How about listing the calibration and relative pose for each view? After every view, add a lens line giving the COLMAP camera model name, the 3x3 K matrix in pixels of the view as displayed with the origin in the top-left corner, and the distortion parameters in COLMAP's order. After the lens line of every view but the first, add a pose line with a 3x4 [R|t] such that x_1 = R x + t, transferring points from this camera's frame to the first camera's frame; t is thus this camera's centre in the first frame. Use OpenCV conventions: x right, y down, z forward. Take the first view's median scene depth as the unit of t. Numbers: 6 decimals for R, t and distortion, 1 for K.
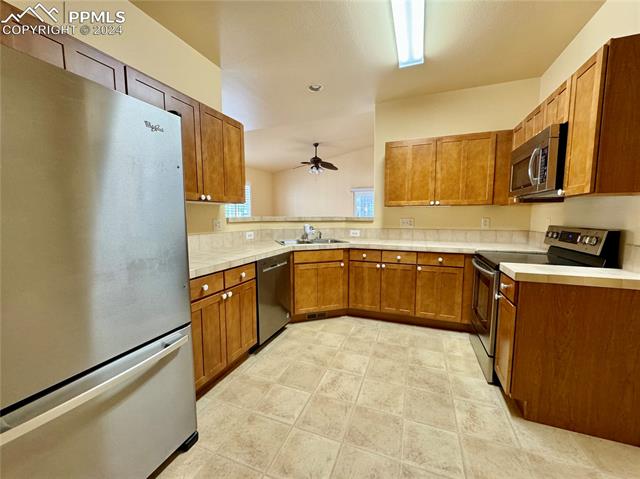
lens RADIAL K [[254.2, 0, 320.4], [0, 254.2, 240.0], [0, 0, 1]] dist [-0.002235, 0.000334]
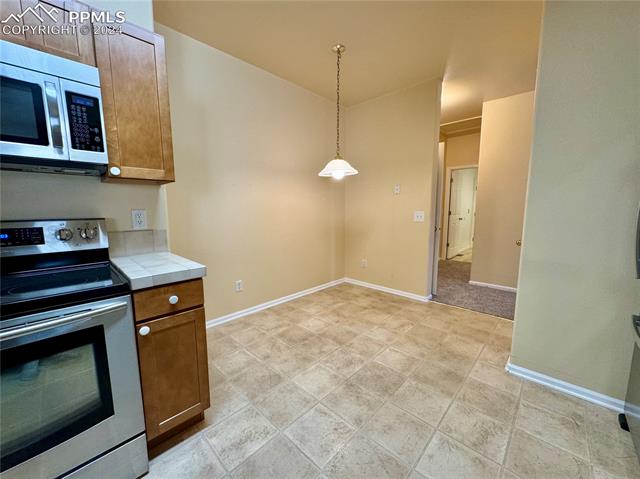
lens RADIAL K [[254.2, 0, 319.5], [0, 254.2, 239.2], [0, 0, 1]] dist [-0.002235, 0.000334]
pose [[-0.924414, -0.042245, 0.379043, 0.083913], [0.040220, 0.977507, 0.207033, -0.134819], [-0.379264, 0.206629, -0.901922, 1.676611]]
